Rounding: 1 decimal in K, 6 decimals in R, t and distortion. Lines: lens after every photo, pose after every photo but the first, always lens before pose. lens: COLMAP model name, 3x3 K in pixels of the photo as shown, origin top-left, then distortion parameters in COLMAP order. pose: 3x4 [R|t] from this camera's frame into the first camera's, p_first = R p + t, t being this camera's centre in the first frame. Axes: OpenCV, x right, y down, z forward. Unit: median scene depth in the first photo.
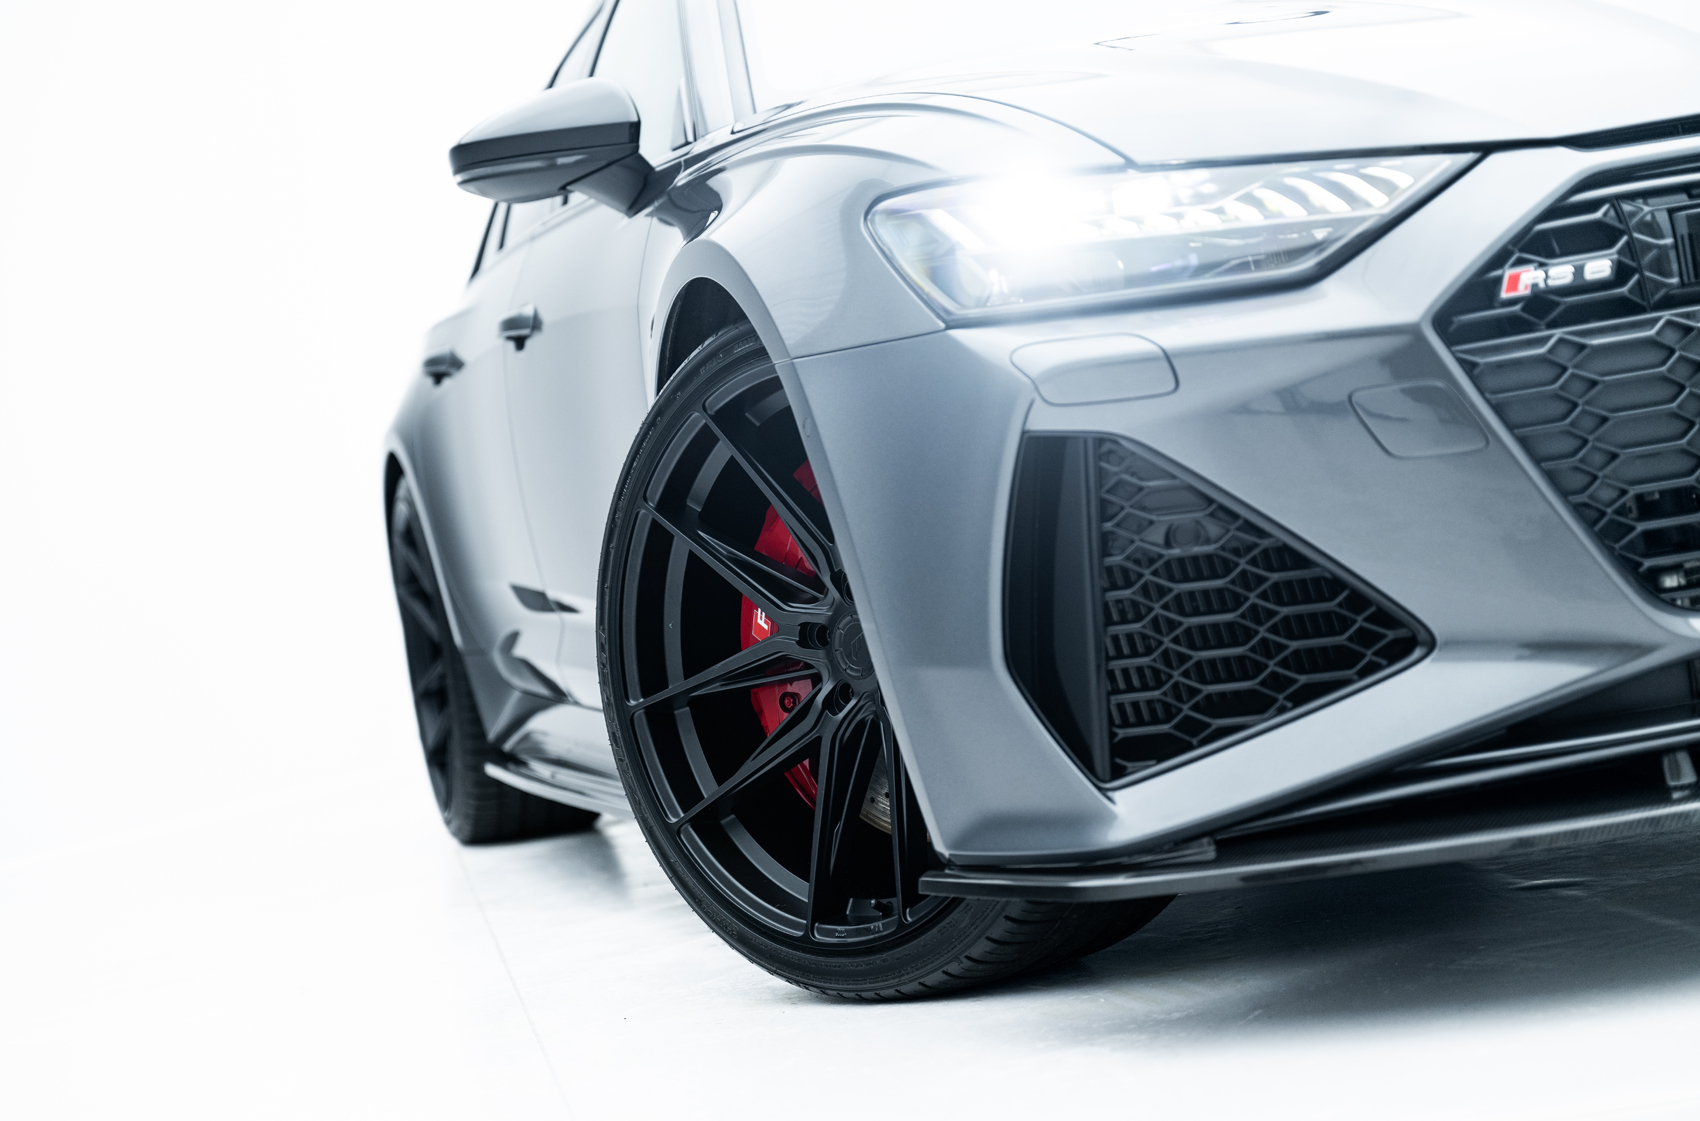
lens RADIAL K [[3257.8, 0, 850.0], [0, 3257.8, 560.5], [0, 0, 1]] dist [-0.026071, 0.139601]
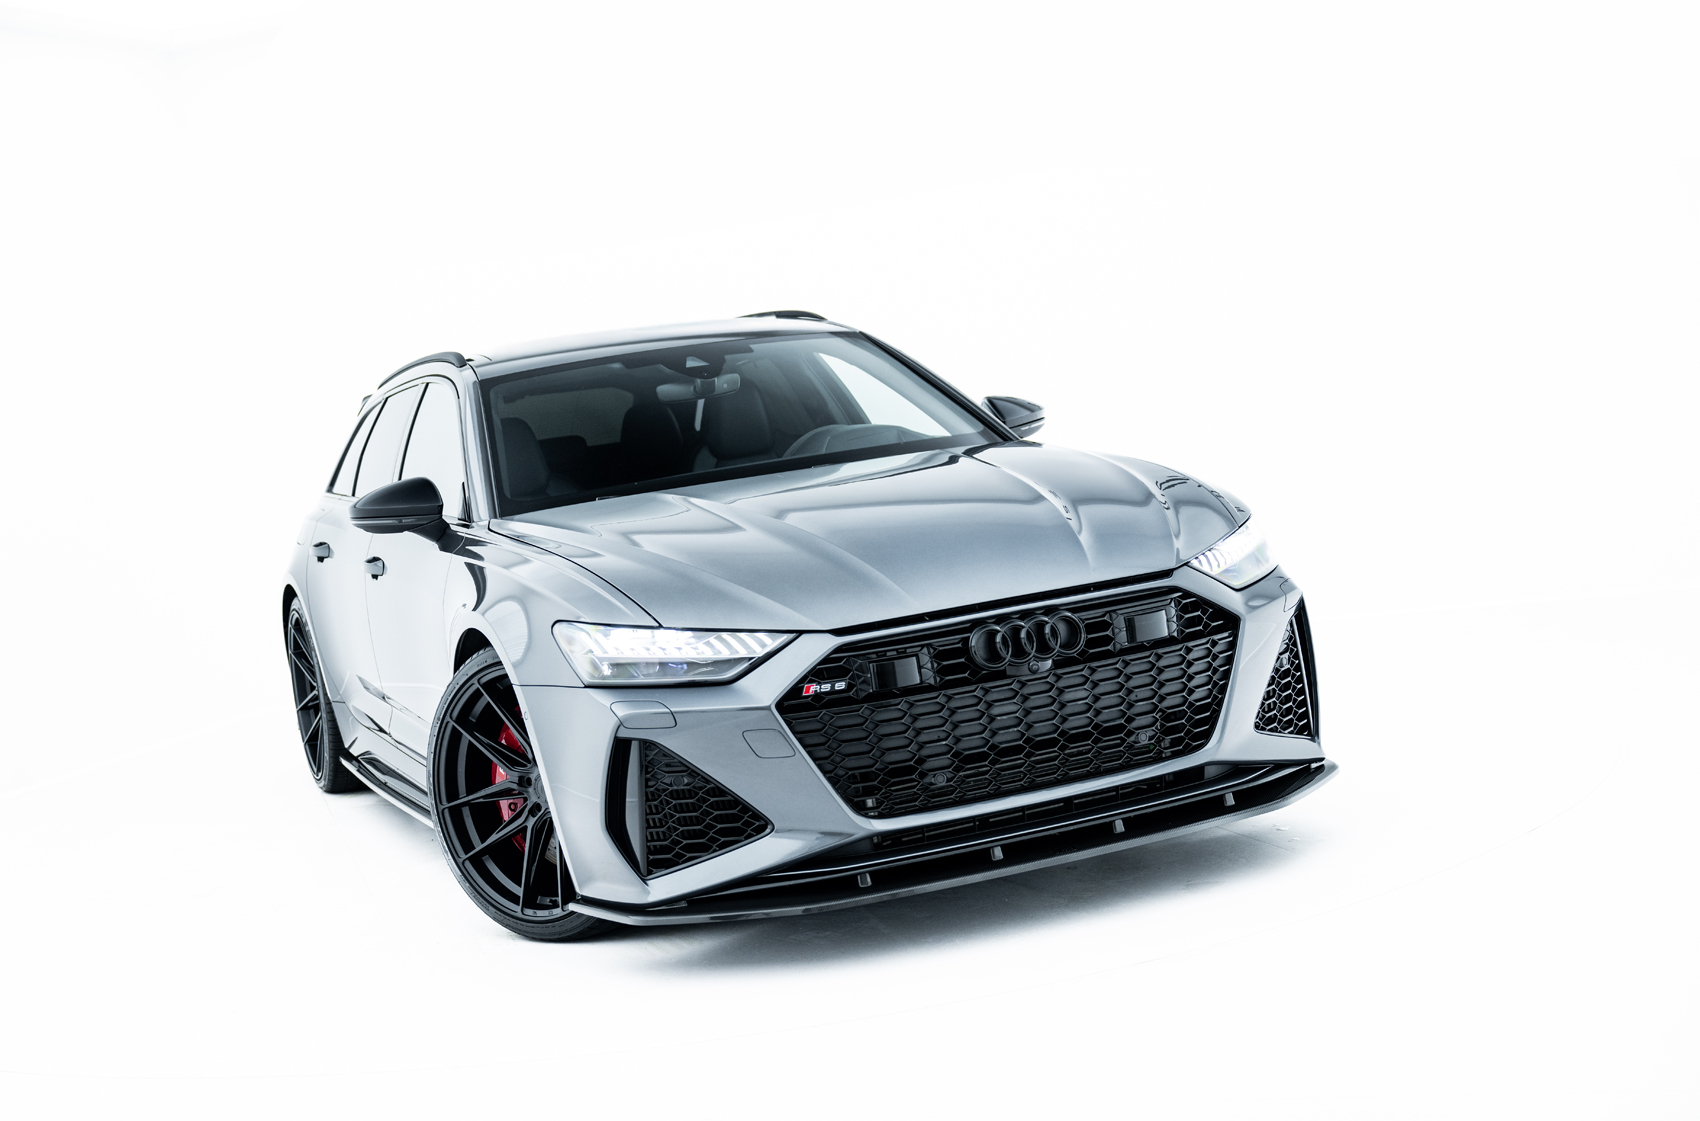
lens RADIAL K [[2220.2, 0, 850.0], [0, 2220.2, 560.5], [0, 0, 1]] dist [-0.101921, -0.001333]
pose [[0.988605, 0.021581, 0.148977, -0.024529], [-0.028267, 0.998679, 0.042913, -0.251176], [-0.147854, -0.046635, 0.987909, -0.693269]]
